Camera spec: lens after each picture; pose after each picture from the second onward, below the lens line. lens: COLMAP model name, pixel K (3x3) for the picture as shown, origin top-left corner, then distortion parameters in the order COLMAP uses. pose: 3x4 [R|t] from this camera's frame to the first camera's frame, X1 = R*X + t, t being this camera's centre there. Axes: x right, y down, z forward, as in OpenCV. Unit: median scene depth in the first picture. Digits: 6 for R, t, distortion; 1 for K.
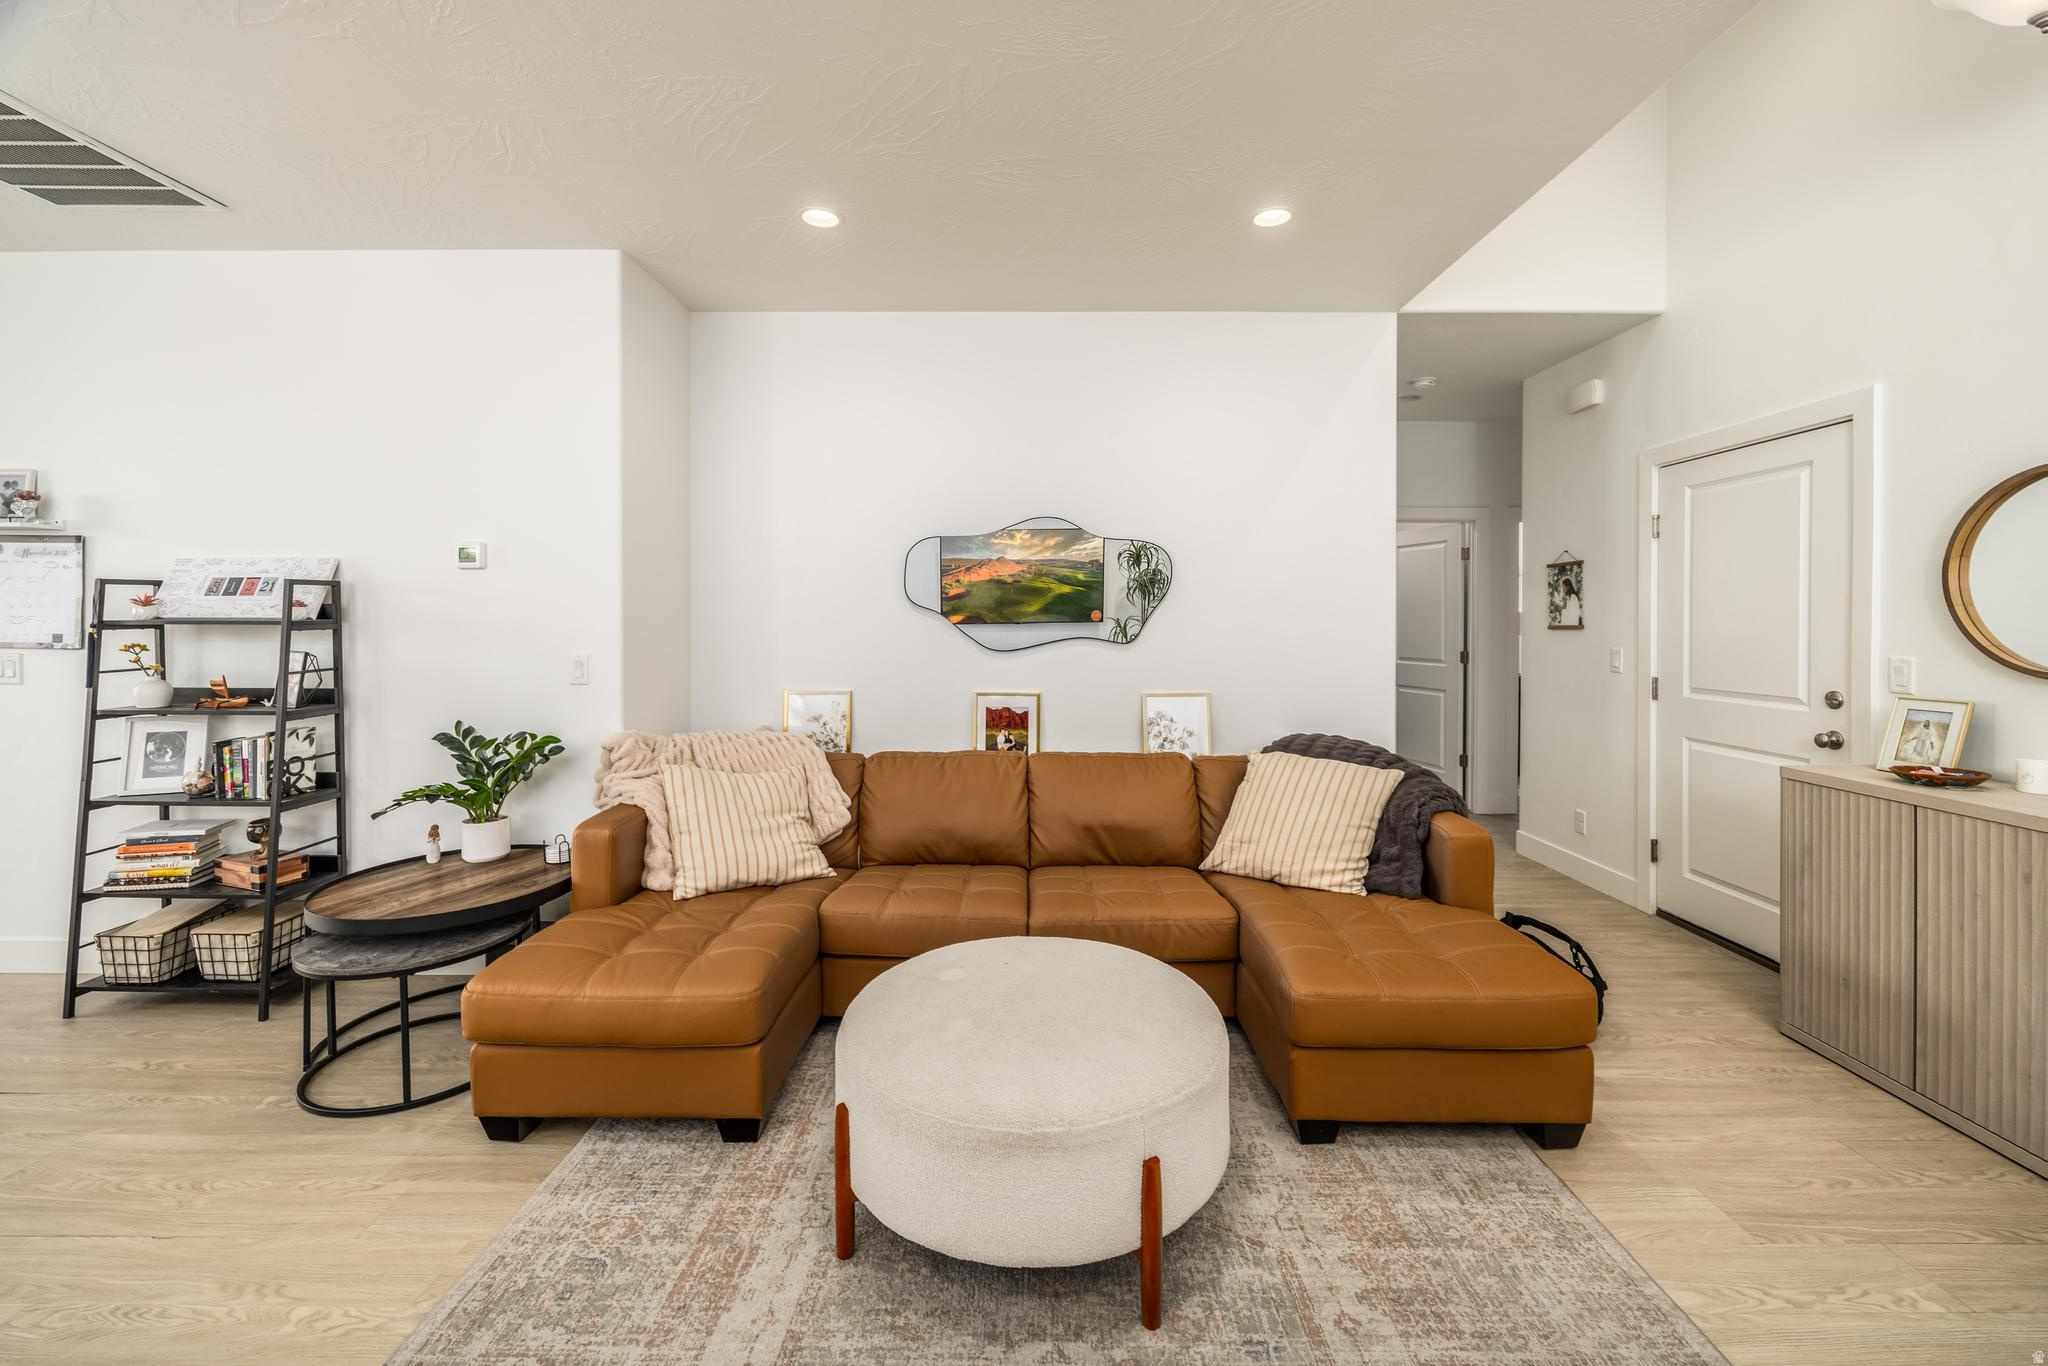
lens RADIAL K [[836.2, 0, 1022.3], [0, 836.2, 630.0], [0, 0, 1]] dist [-0.002013, -0.000239]
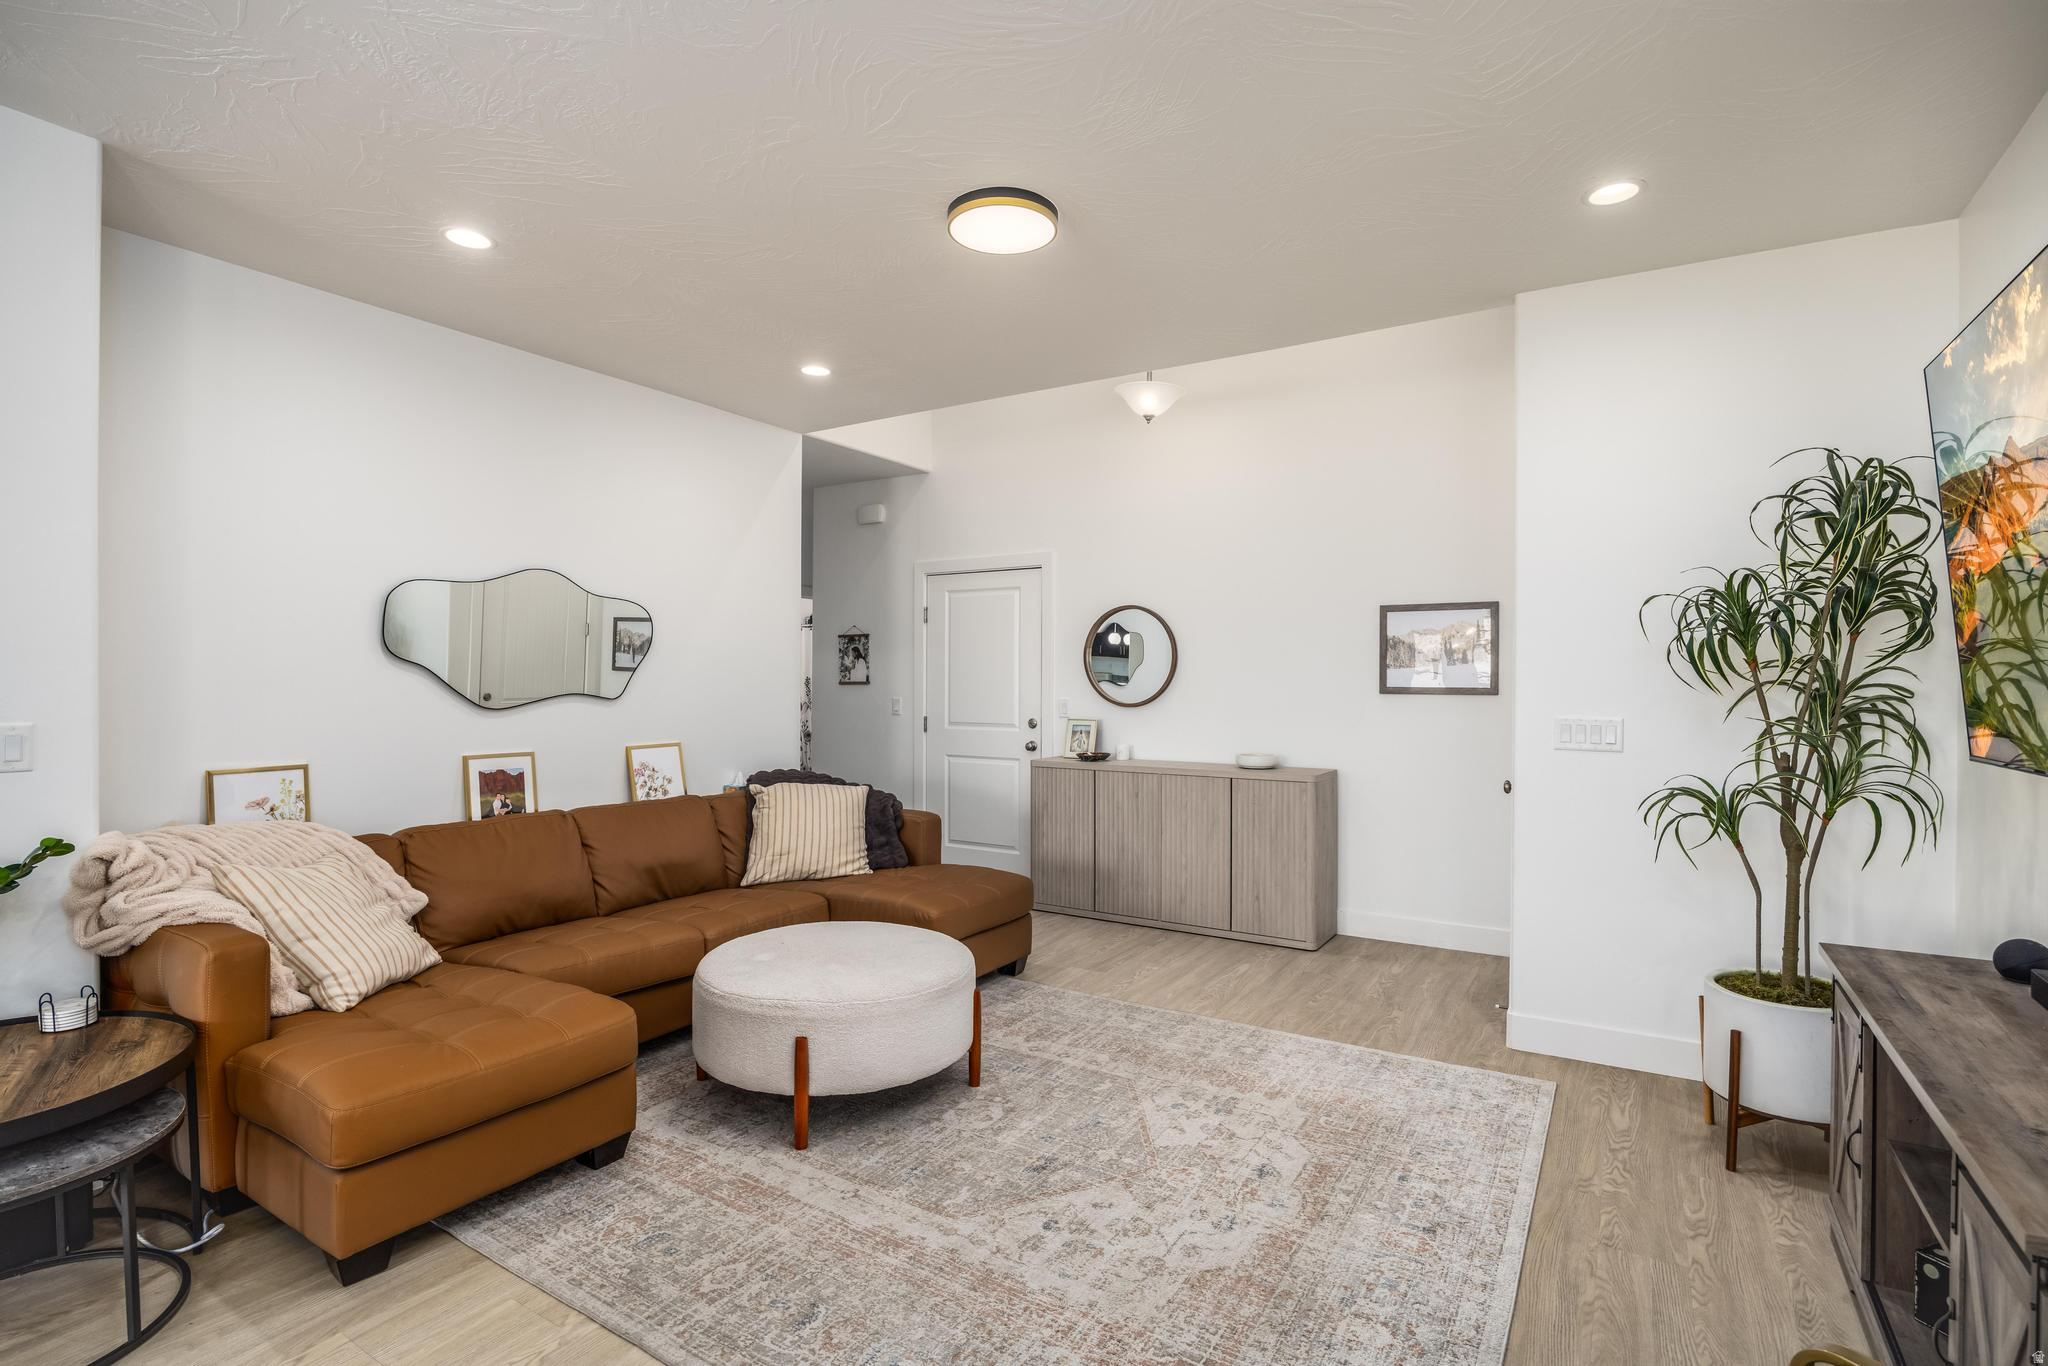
lens RADIAL K [[987.9, 0, 1032.4], [0, 987.9, 682.3], [0, 0, 1]] dist [-0.010982, 0.001268]
pose [[0.514971, -0.000221, 0.857208, -0.813604], [0.004515, 0.999987, -0.002454, 0.001208], [-0.857196, 0.005134, 0.514965, -0.083387]]
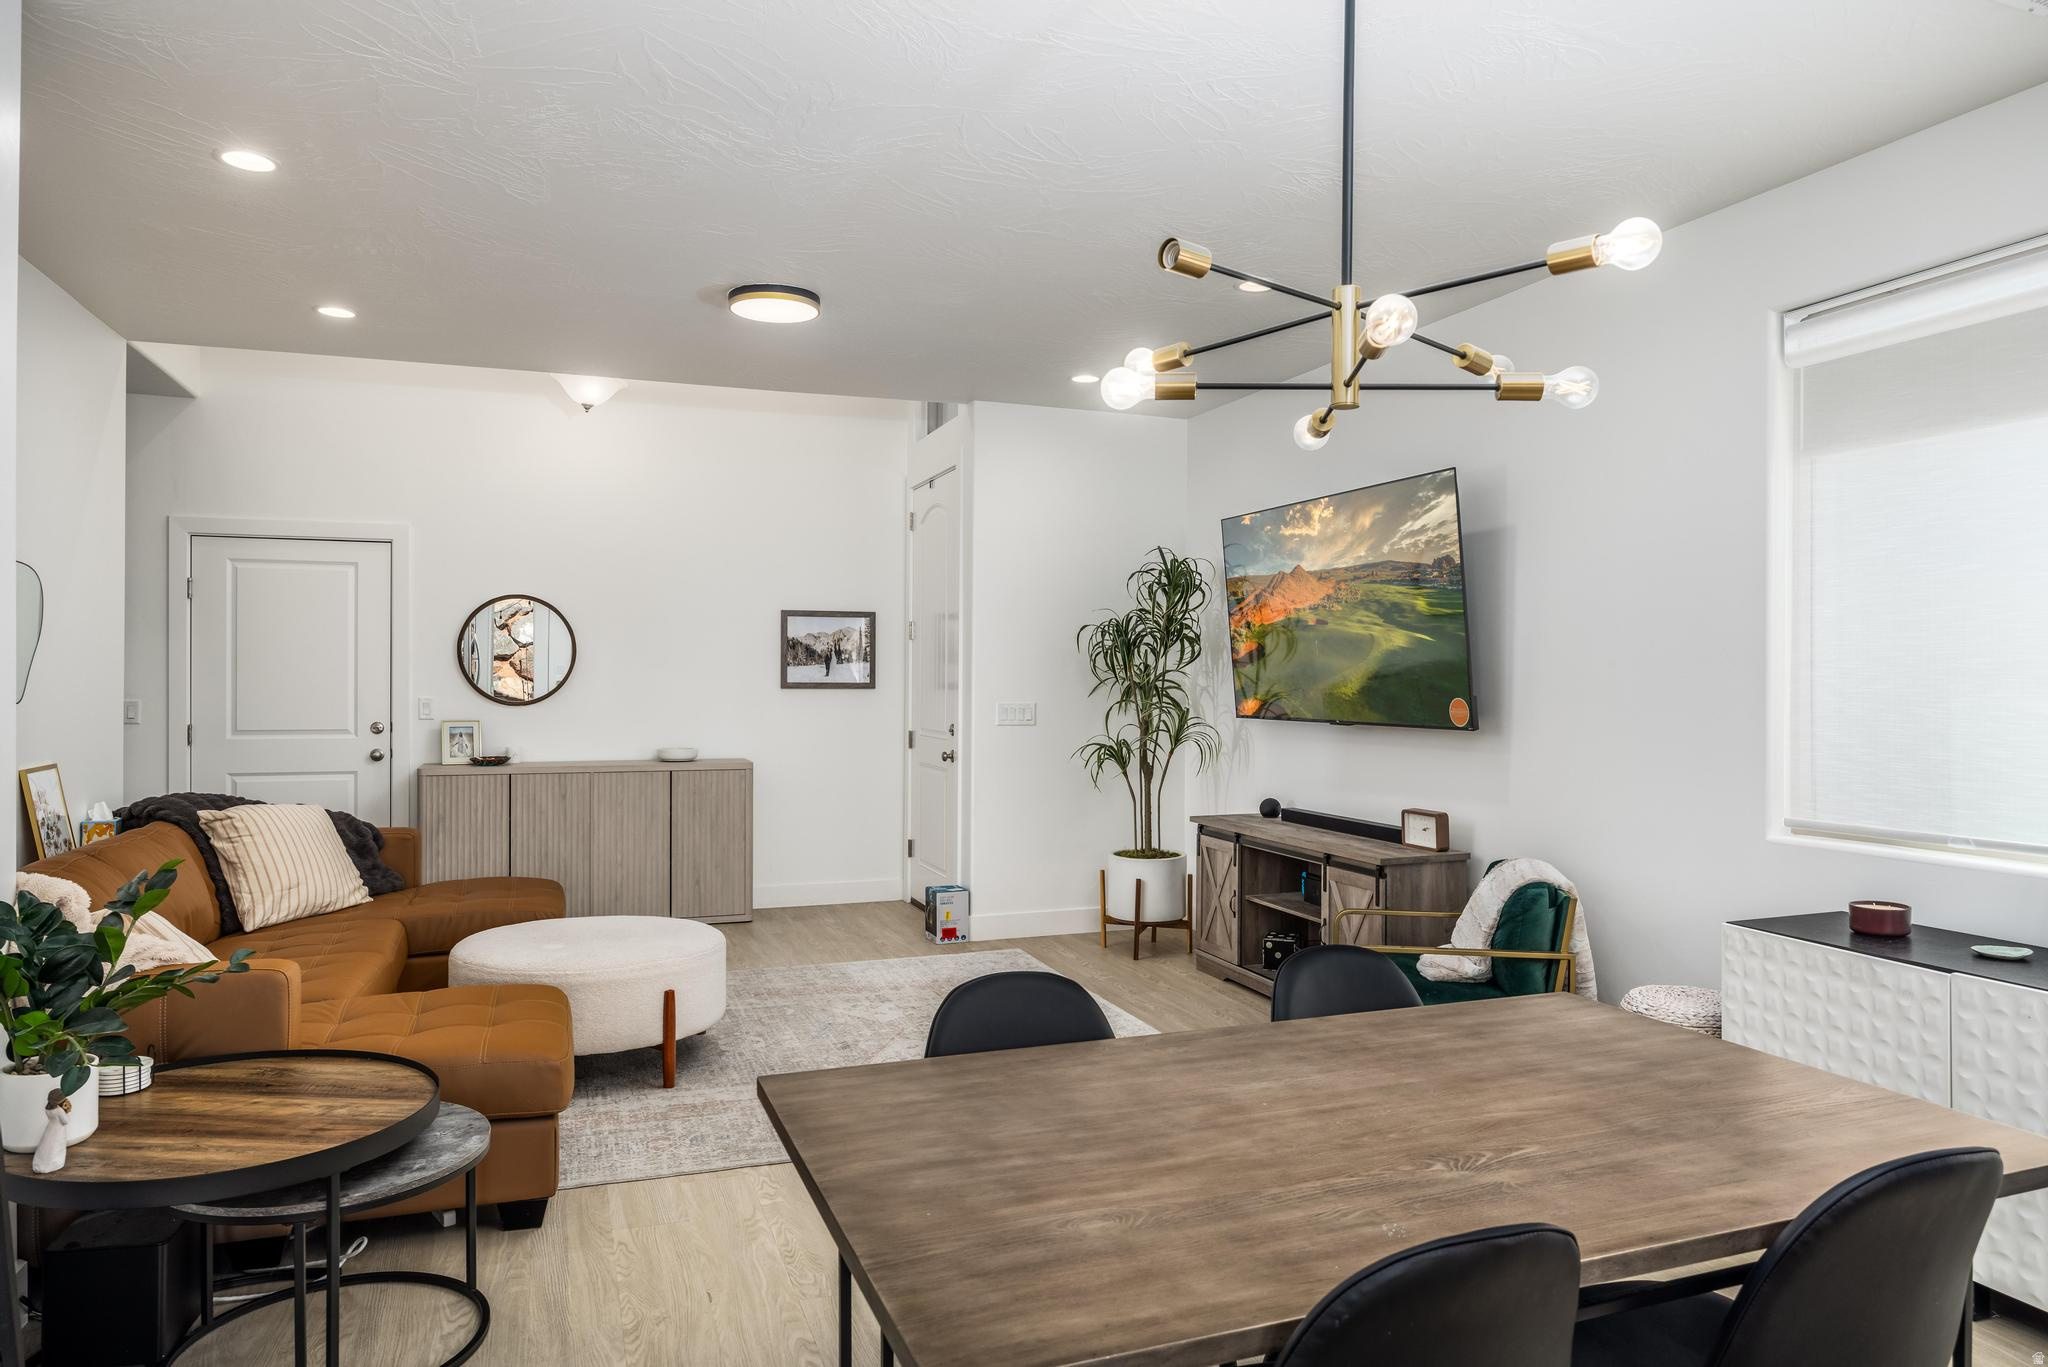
lens RADIAL K [[1304.9, 0, 1060.5], [0, 1304.9, 682.6], [0, 0, 1]] dist [-0.002759, 0.000365]
pose [[-0.373689, -0.005737, 0.927536, -1.598377], [0.003881, 0.999962, 0.007748, -0.009743], [-0.927546, 0.006495, -0.373653, 0.721072]]
